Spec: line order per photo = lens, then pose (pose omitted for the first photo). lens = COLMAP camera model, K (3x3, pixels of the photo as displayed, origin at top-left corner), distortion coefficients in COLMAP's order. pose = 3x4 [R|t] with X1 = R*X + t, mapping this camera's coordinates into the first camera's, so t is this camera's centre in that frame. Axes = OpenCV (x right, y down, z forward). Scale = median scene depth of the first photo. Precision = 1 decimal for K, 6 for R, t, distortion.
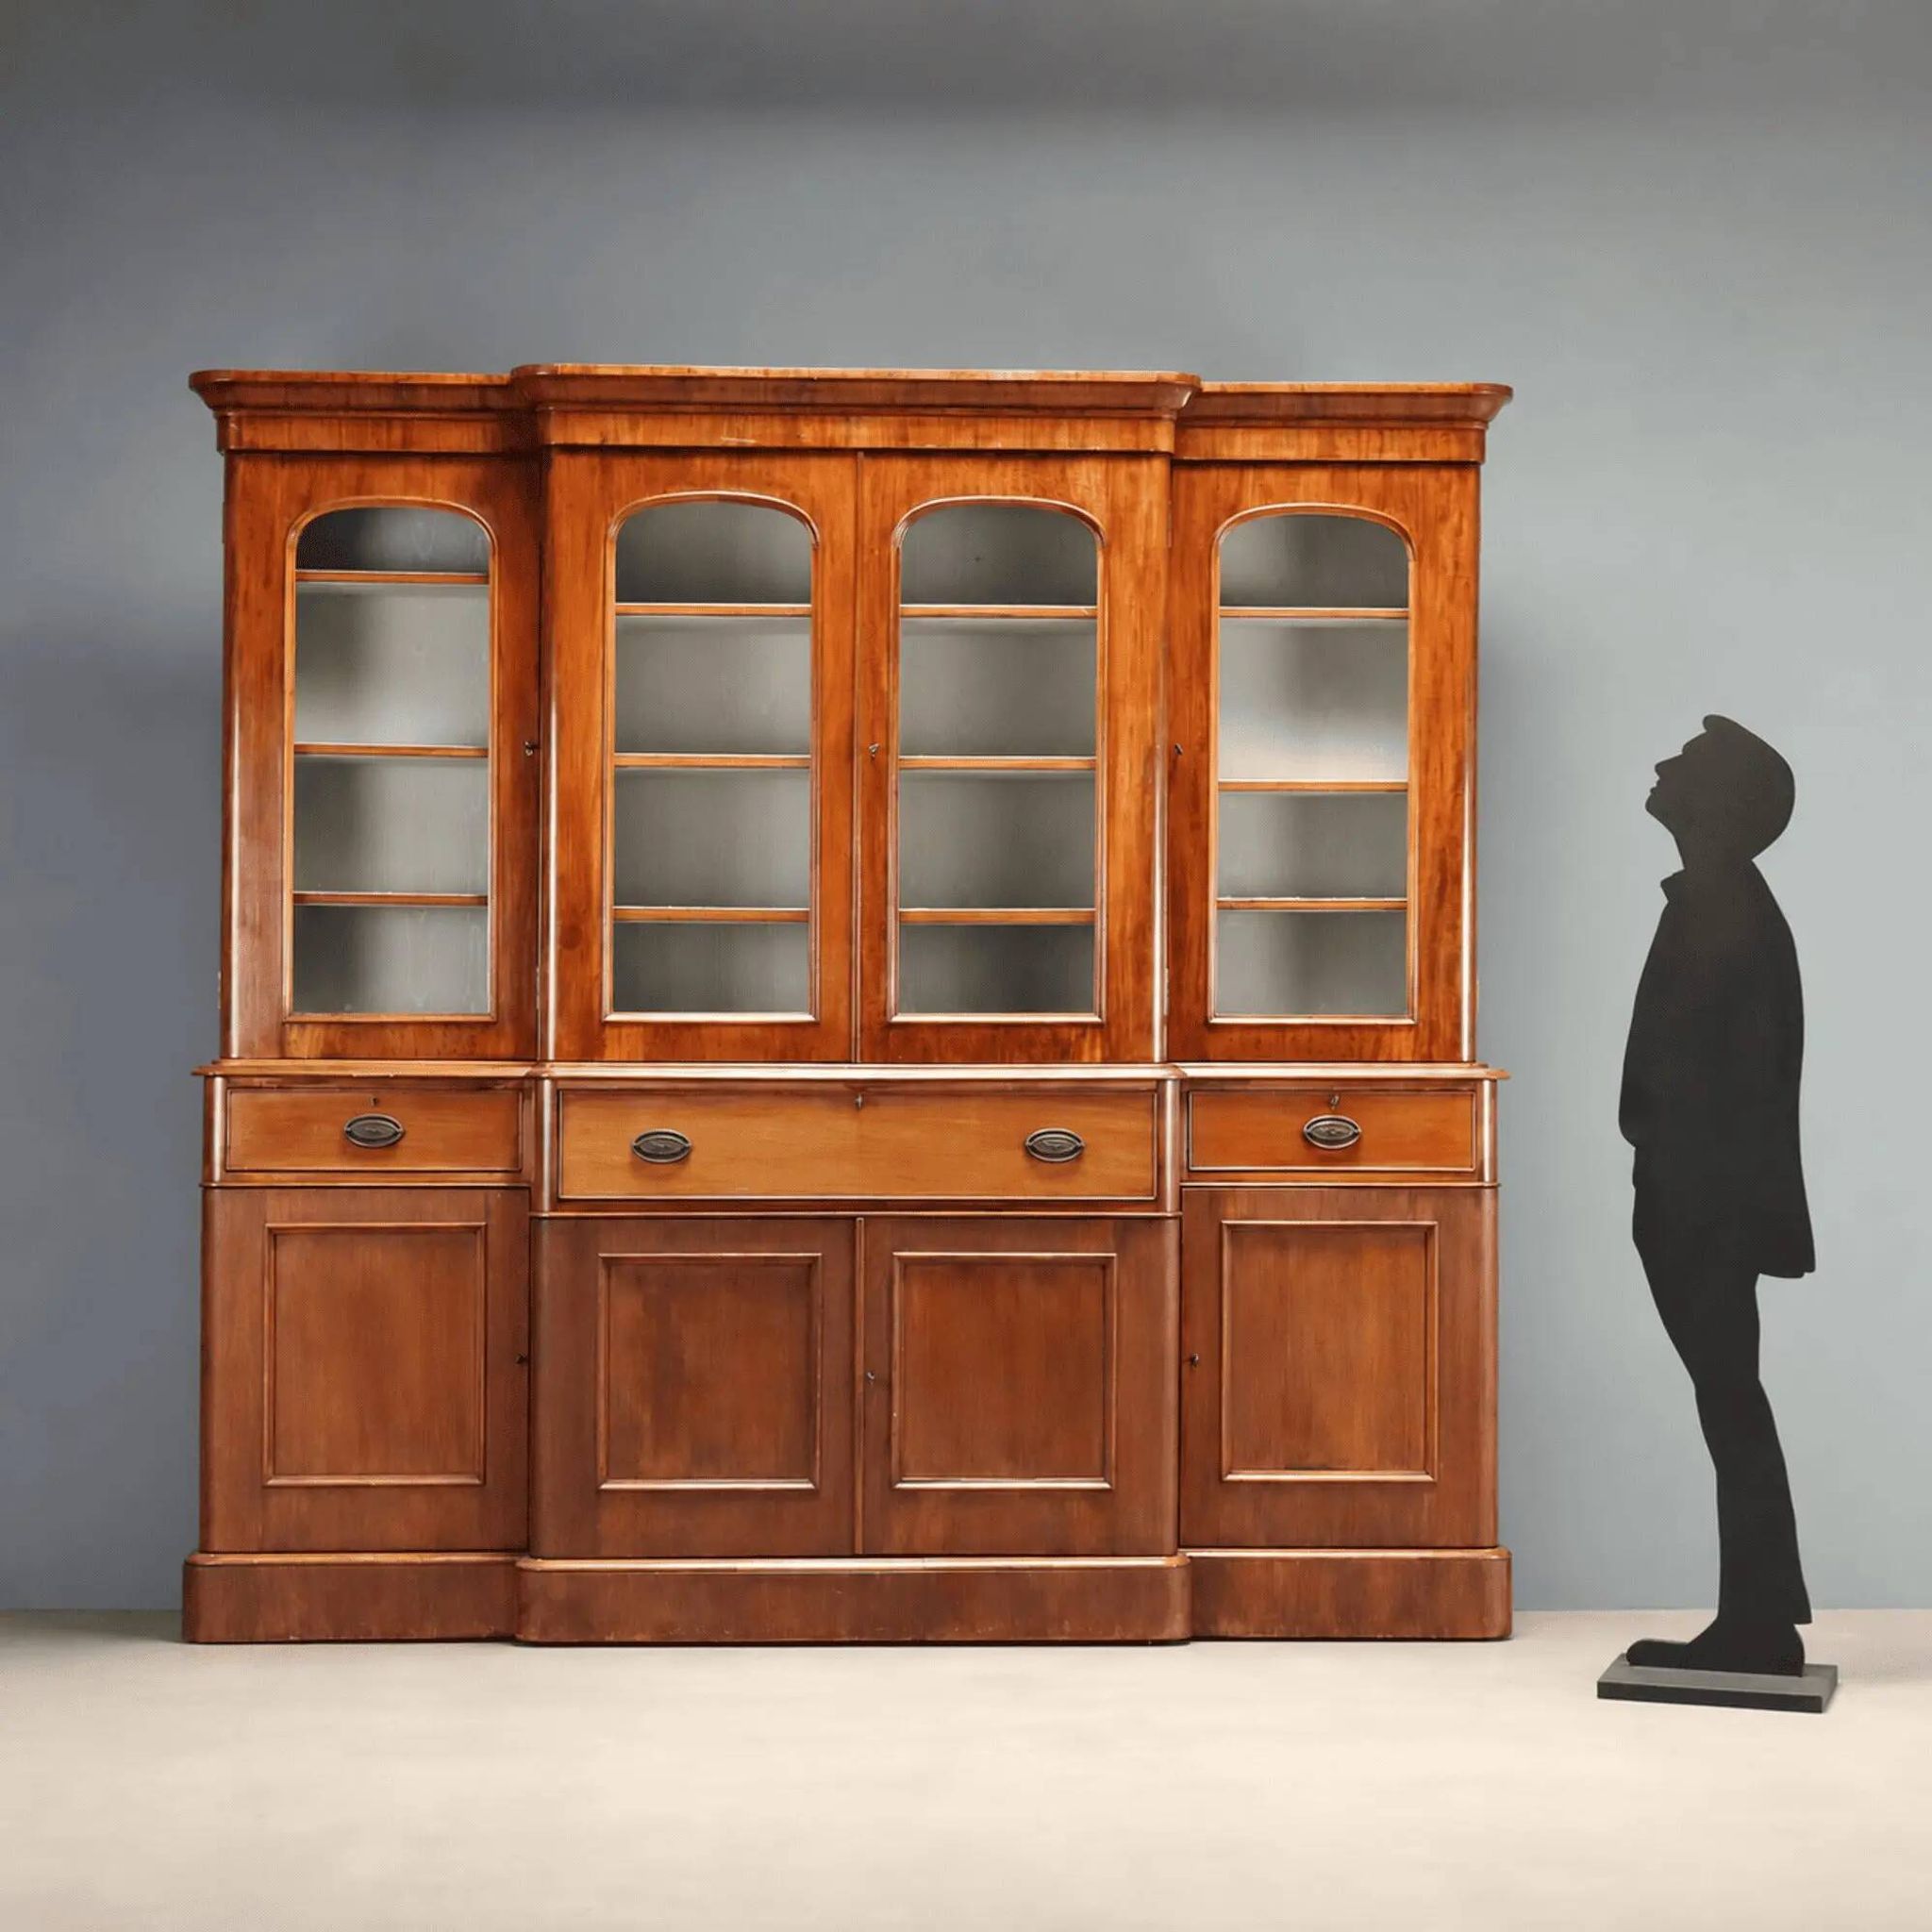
lens RADIAL K [[3254.3, 0, 949.6], [0, 3254.3, 974.5], [0, 0, 1]] dist [0.003909, 0.000000]
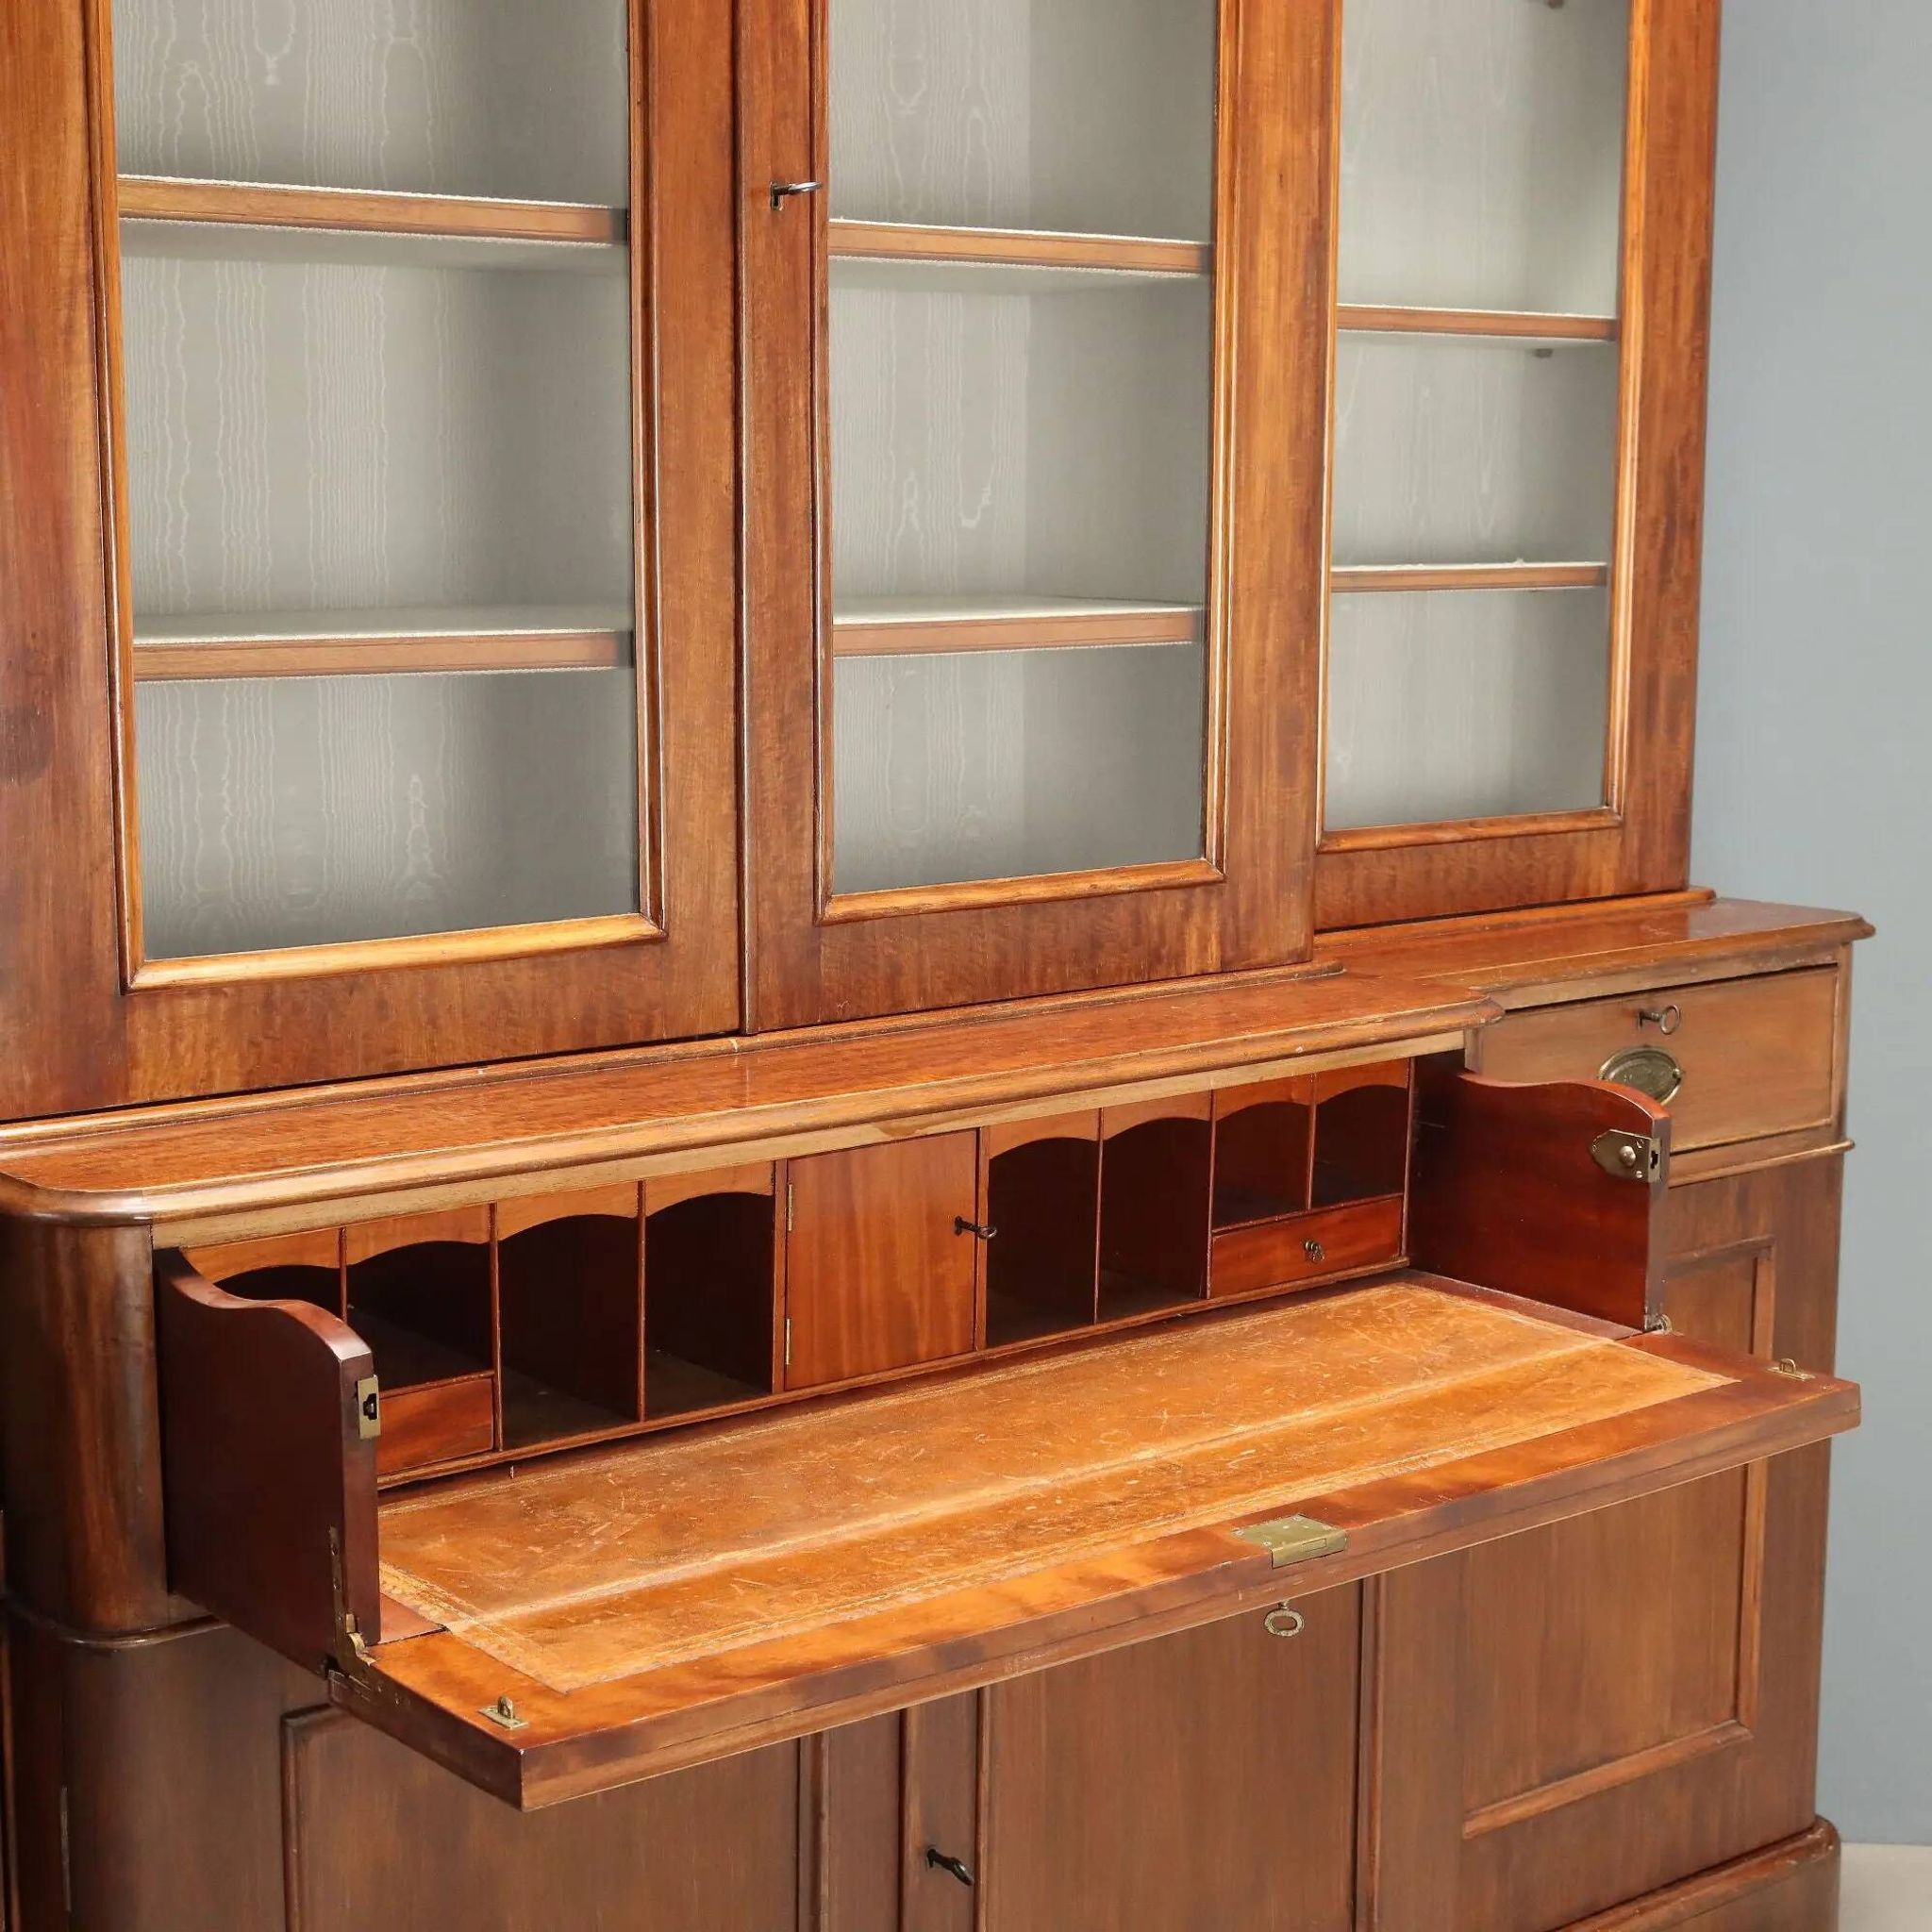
lens RADIAL K [[3254.3, 0, 932.6], [0, 3254.3, 973.7], [0, 0, 1]] dist [0.003909, 0.000000]
pose [[0.816549, -0.087413, 0.570620, -0.229788], [-0.001000, 0.988253, 0.152820, -0.038401], [-0.577276, -0.125356, 0.806870, 0.681555]]
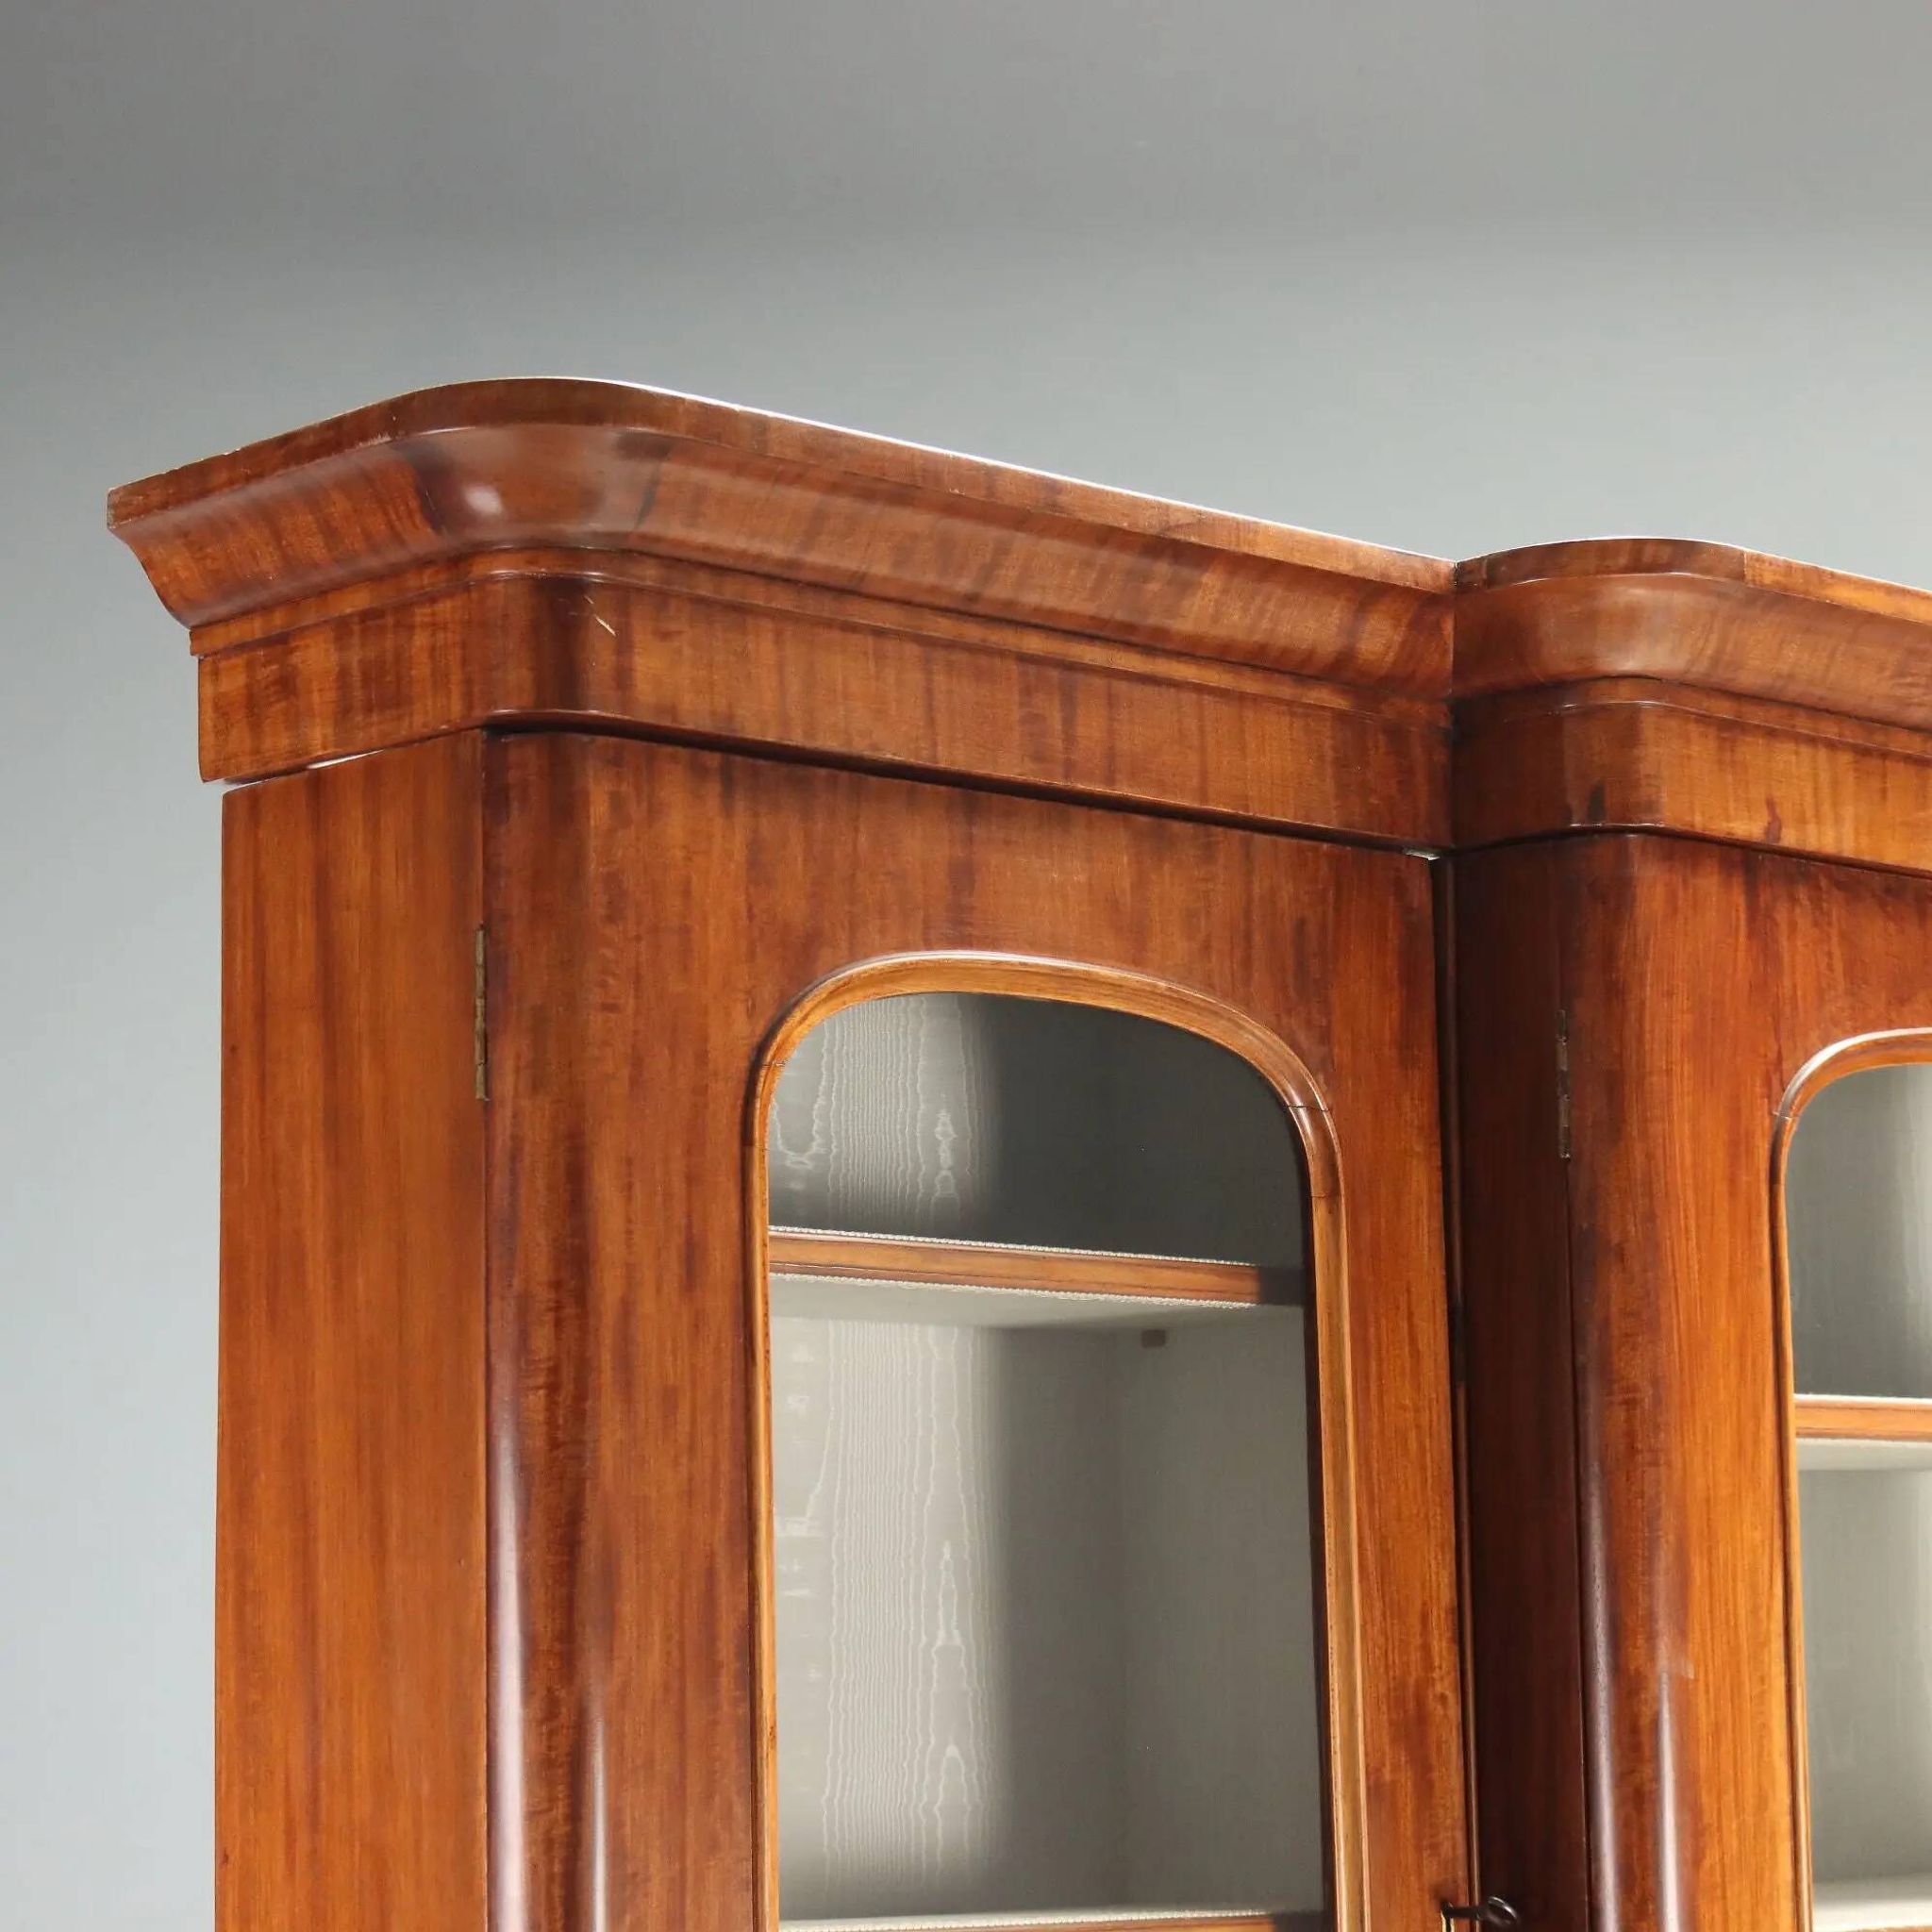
lens RADIAL K [[4801.2, 0, 961.0], [0, 4801.2, 979.8], [0, 0, 1]] dist [0.001858, 0.000000]
pose [[0.763450, 0.074201, 0.641590, -0.431562], [0.011454, 0.991667, -0.128317, -0.097567], [-0.645765, 0.105312, 0.756239, 0.727493]]
